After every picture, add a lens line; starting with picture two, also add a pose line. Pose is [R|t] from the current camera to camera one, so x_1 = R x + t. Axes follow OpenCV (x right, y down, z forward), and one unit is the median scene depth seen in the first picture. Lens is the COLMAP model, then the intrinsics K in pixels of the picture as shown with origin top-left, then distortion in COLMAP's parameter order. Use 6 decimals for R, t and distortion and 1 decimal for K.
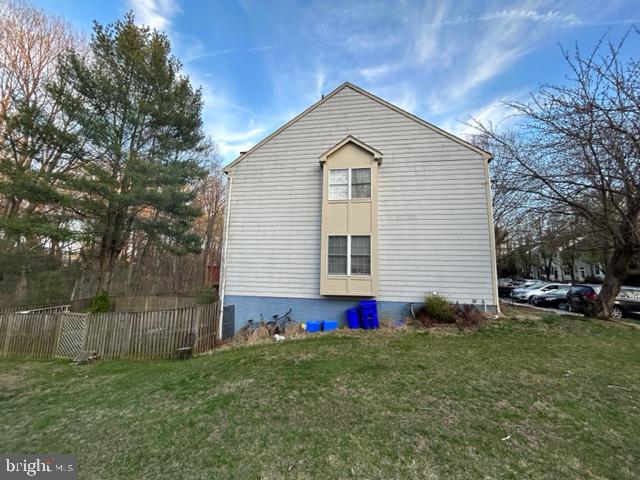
lens RADIAL K [[258.2, 0, 320.6], [0, 258.2, 240.7], [0, 0, 1]] dist [0.001303, 0.000196]
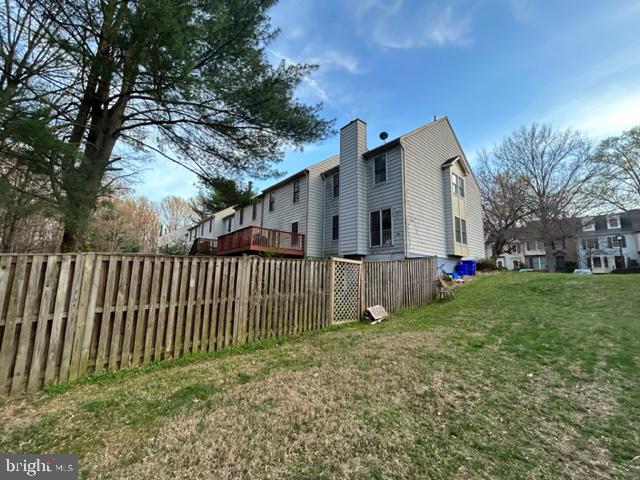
lens RADIAL K [[255.3, 0, 320.0], [0, 255.3, 241.9], [0, 0, 1]] dist [-0.002349, -0.000151]
pose [[0.645599, 0.099158, 0.757211, -1.592080], [-0.126048, 0.991771, -0.022405, 0.260981], [-0.753202, -0.080980, 0.652785, 0.611517]]
